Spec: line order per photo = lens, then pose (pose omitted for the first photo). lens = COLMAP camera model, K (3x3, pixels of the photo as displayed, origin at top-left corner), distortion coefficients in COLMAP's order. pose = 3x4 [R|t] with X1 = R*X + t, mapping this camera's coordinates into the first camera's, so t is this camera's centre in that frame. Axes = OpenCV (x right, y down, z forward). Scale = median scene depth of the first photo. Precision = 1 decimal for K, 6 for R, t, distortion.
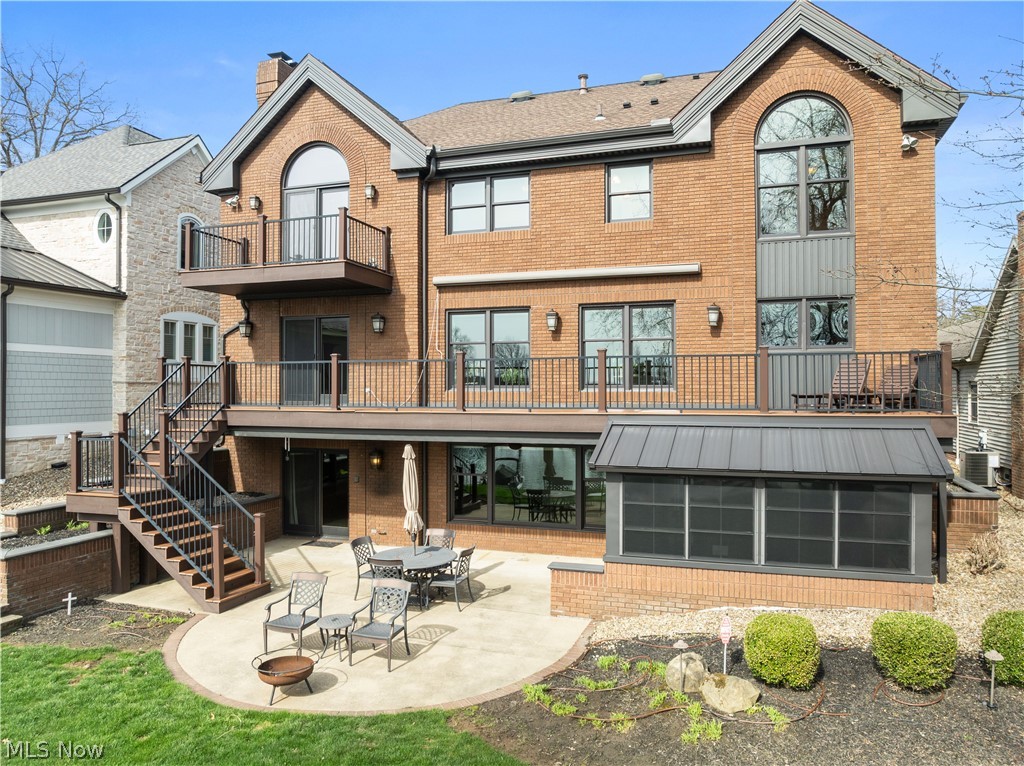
lens RADIAL K [[722.8, 0, 506.5], [0, 722.8, 383.4], [0, 0, 1]] dist [-0.042269, 0.011470]
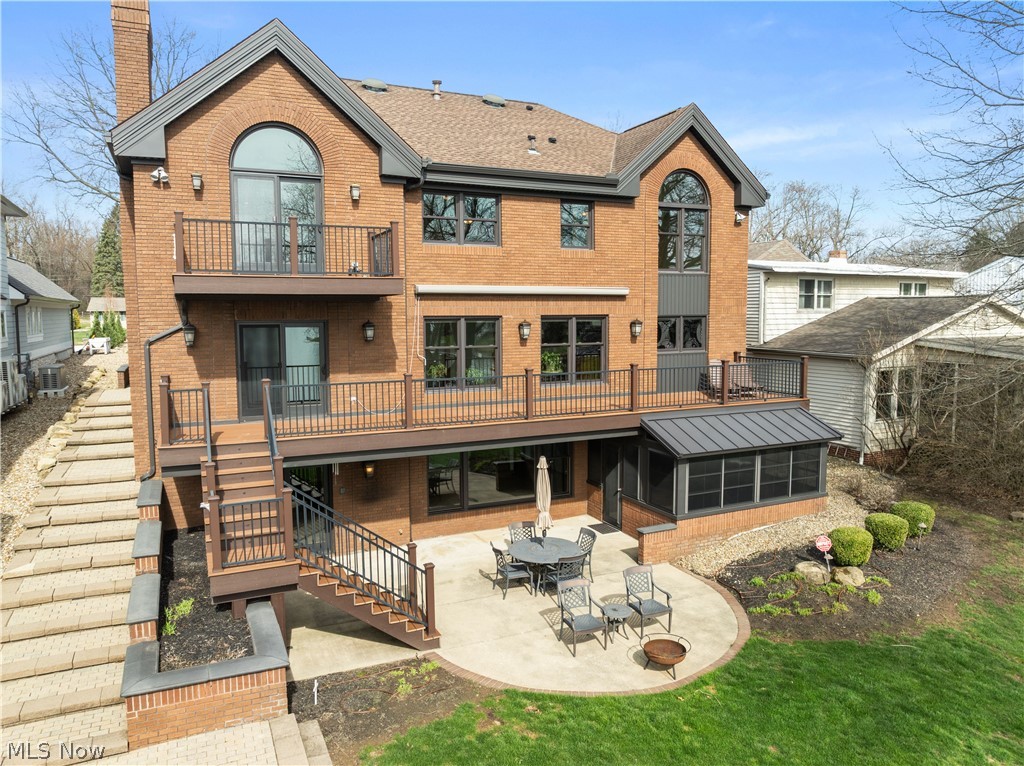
lens RADIAL K [[722.8, 0, 506.5], [0, 722.8, 383.4], [0, 0, 1]] dist [-0.042269, 0.011470]
pose [[0.723883, -0.072011, 0.686154, -0.821986], [0.001395, 0.994689, 0.102920, -0.129326], [-0.689921, -0.073546, 0.720139, 0.180593]]
